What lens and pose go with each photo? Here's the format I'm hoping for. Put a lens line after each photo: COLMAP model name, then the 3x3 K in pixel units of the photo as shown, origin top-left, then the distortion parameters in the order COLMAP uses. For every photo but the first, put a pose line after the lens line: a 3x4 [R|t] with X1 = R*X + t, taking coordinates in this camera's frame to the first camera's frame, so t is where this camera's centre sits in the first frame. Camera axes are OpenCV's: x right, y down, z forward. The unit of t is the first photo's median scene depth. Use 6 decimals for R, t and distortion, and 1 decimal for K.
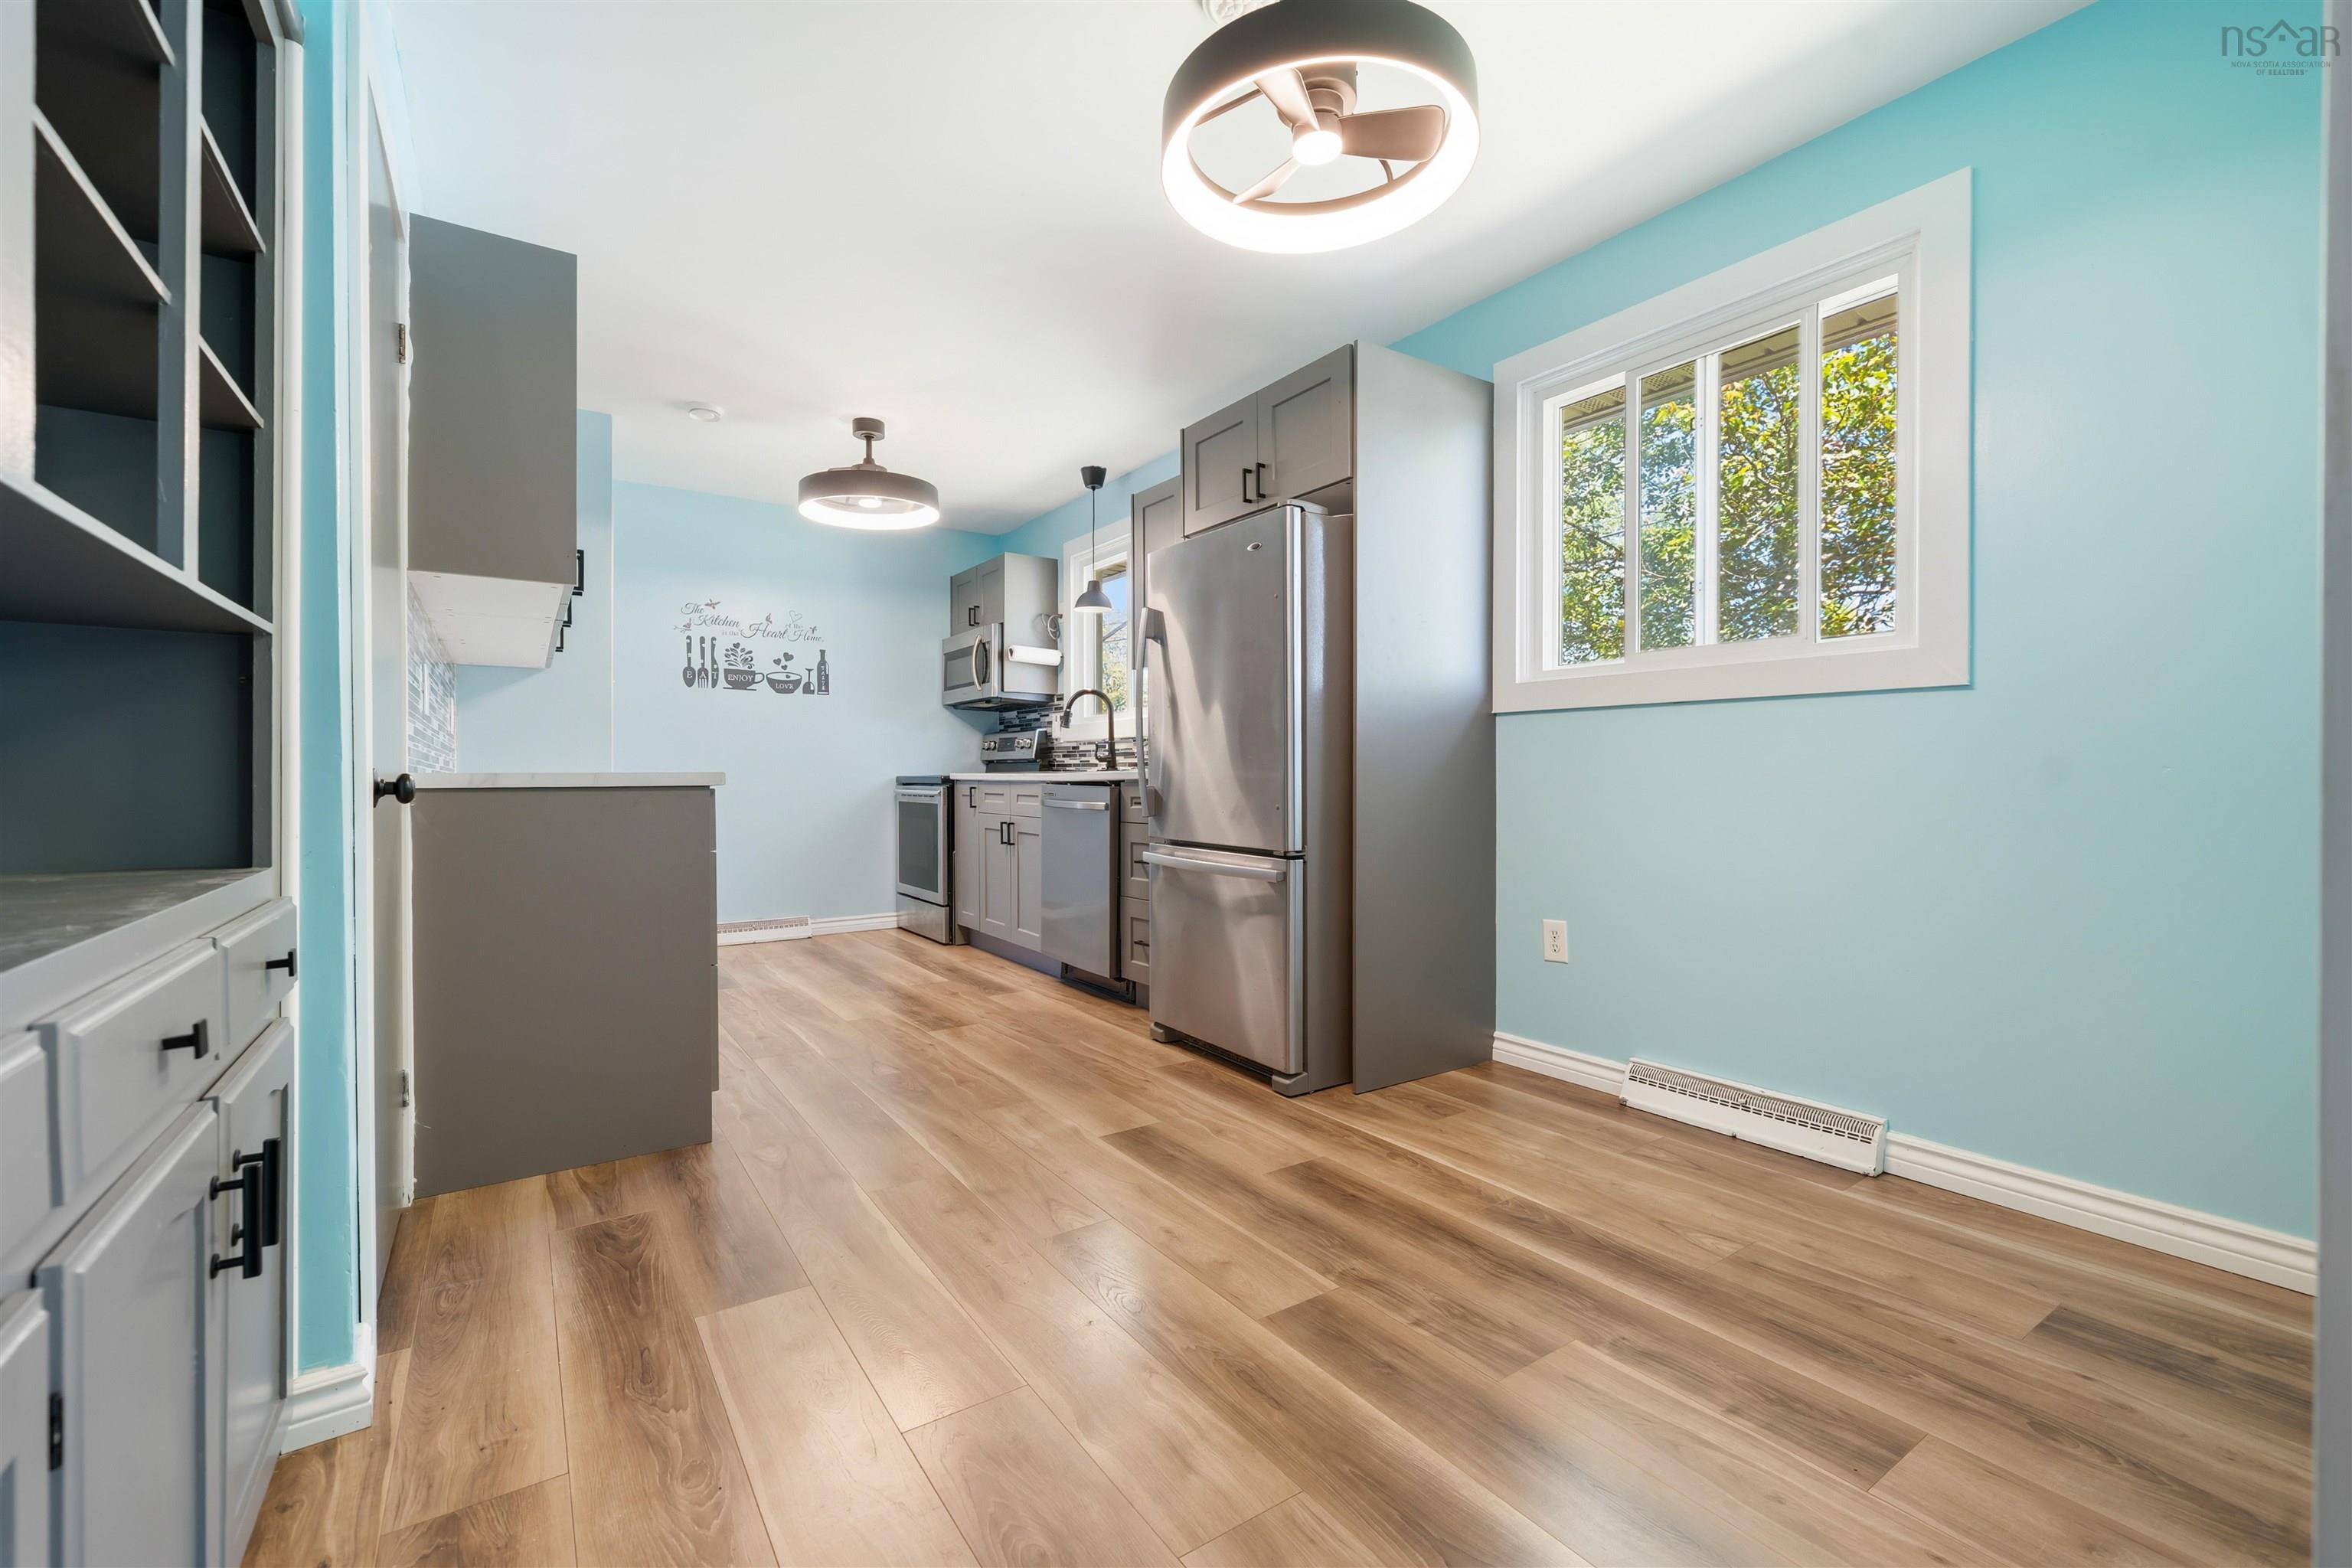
lens RADIAL K [[990.3, 0, 1180.5], [0, 990.3, 783.4], [0, 0, 1]] dist [-0.000382, -0.000779]
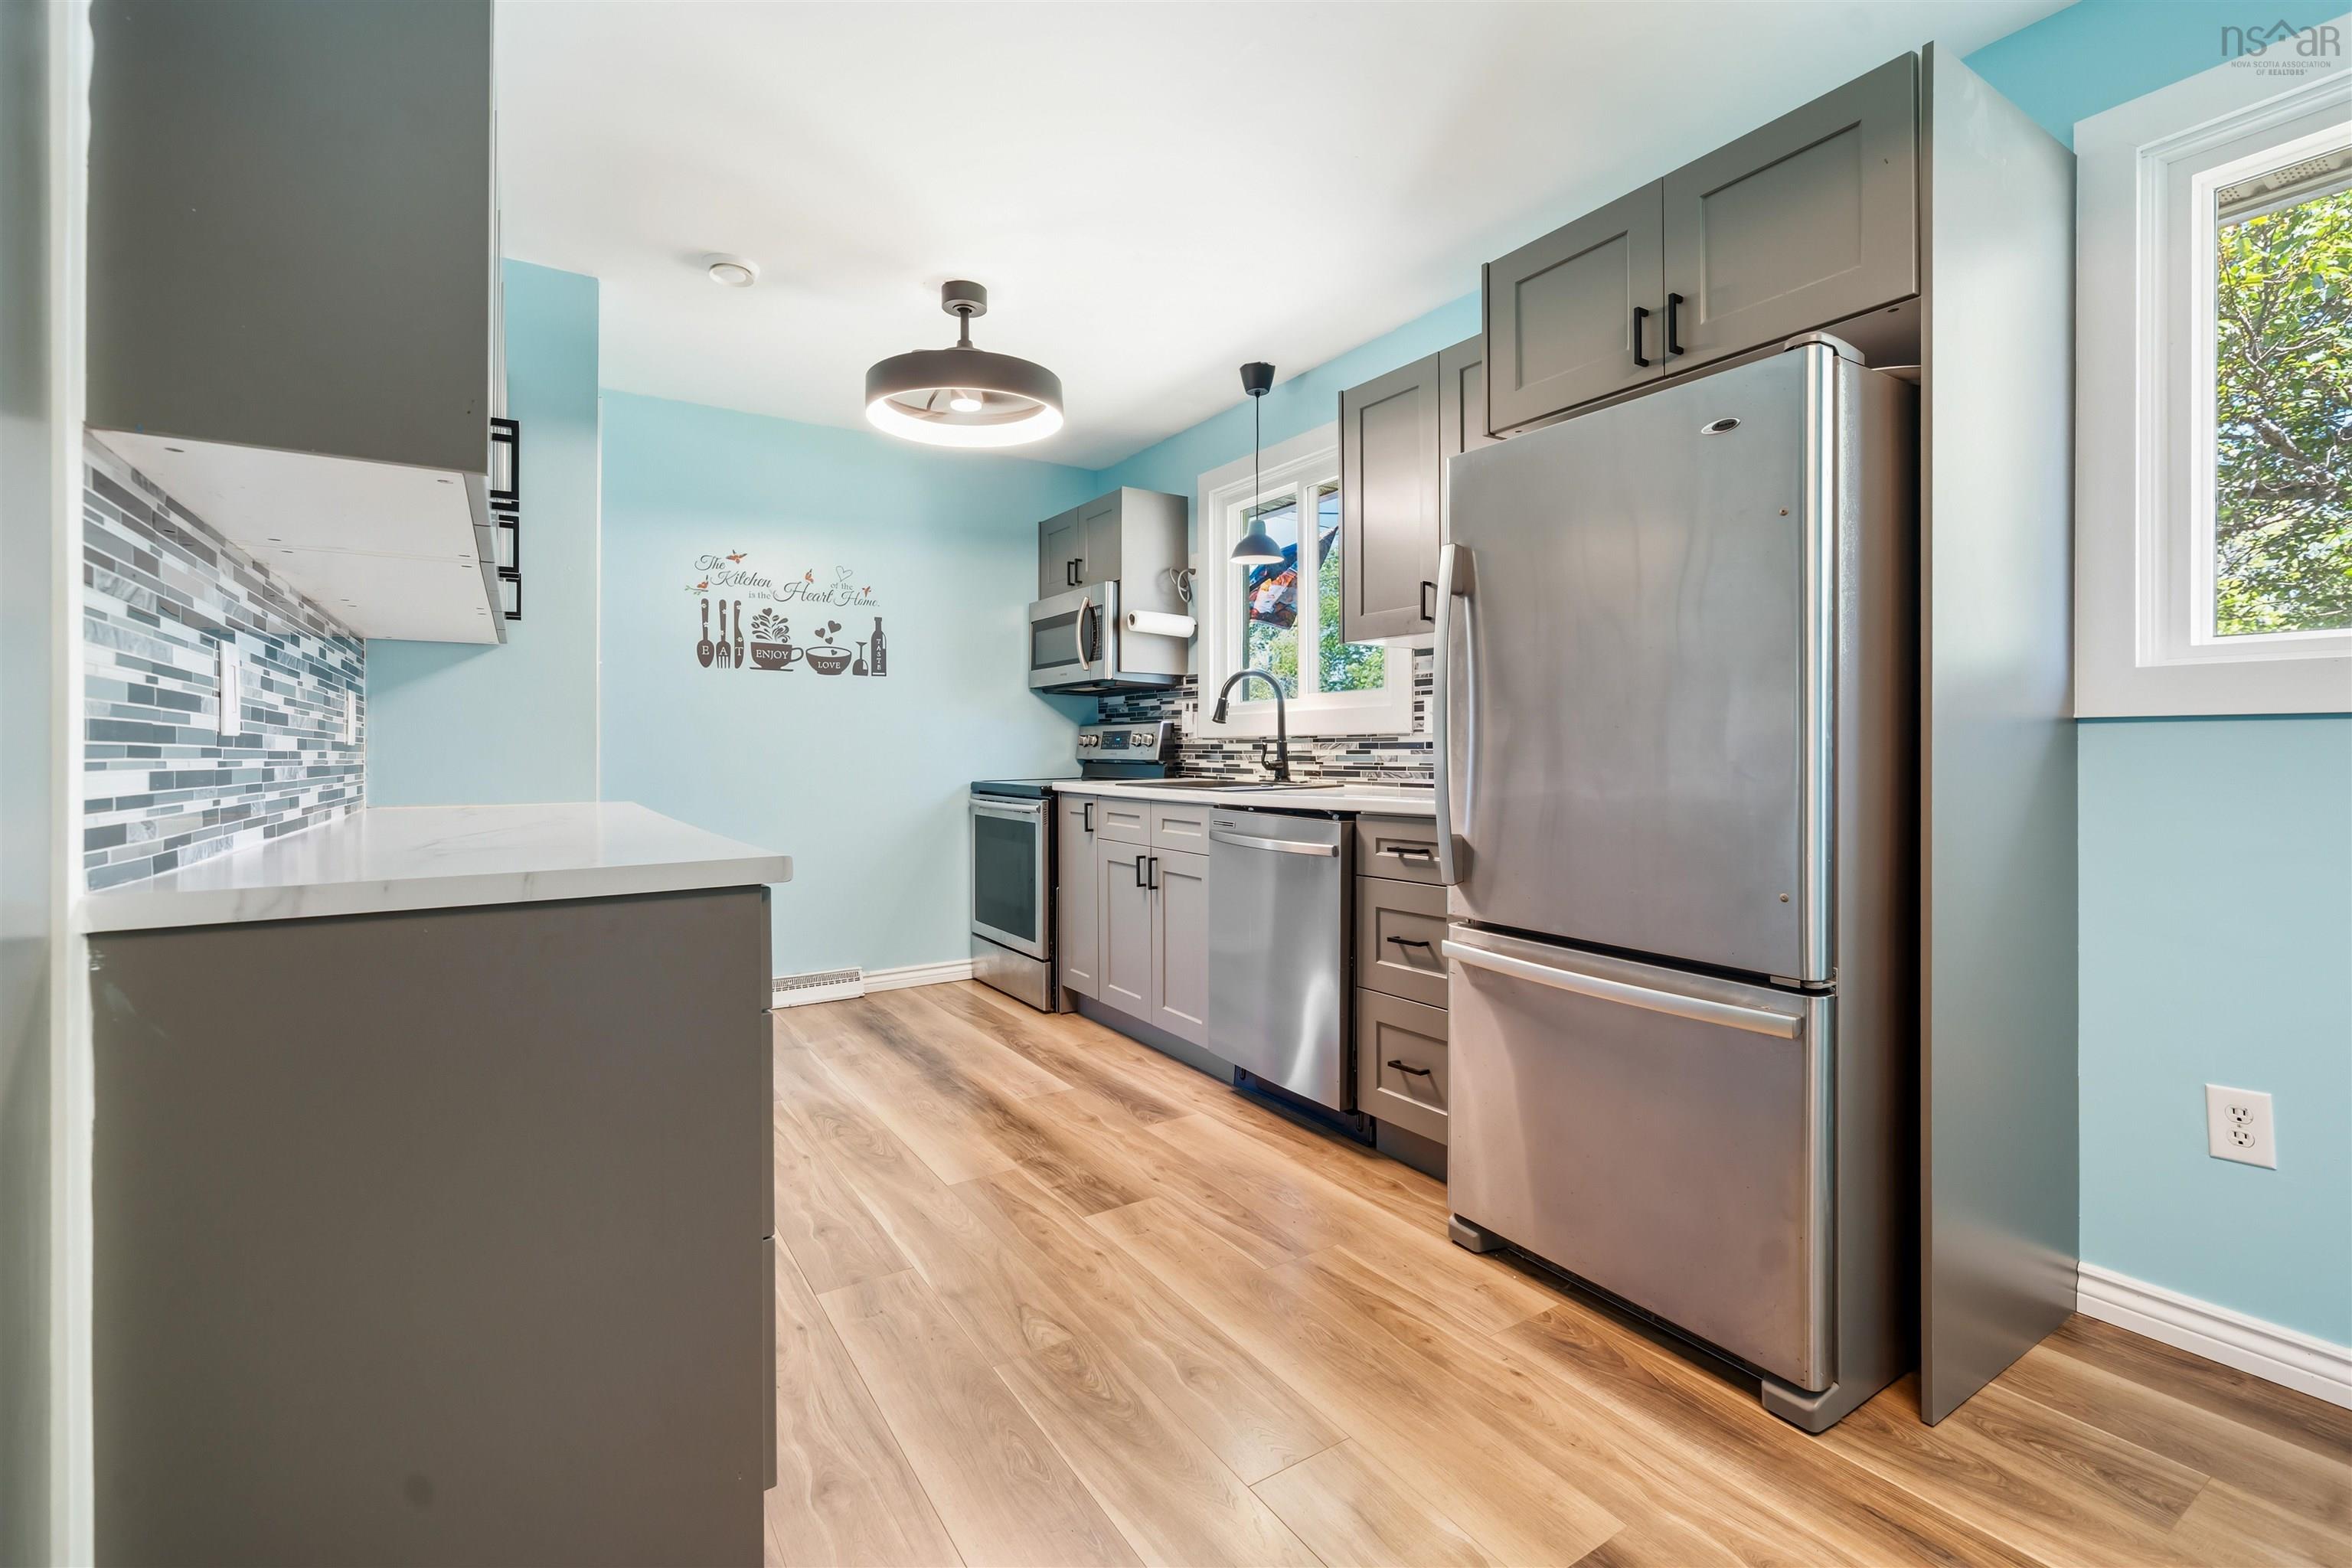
lens RADIAL K [[1033.8, 0, 1185.8], [0, 1033.8, 747.5], [0, 0, 1]] dist [-0.001650, -0.000339]
pose [[0.999820, -0.001090, -0.018928, -0.147685], [0.000903, 0.999951, -0.009871, -0.035615], [0.018938, 0.009852, 0.999772, 0.282964]]
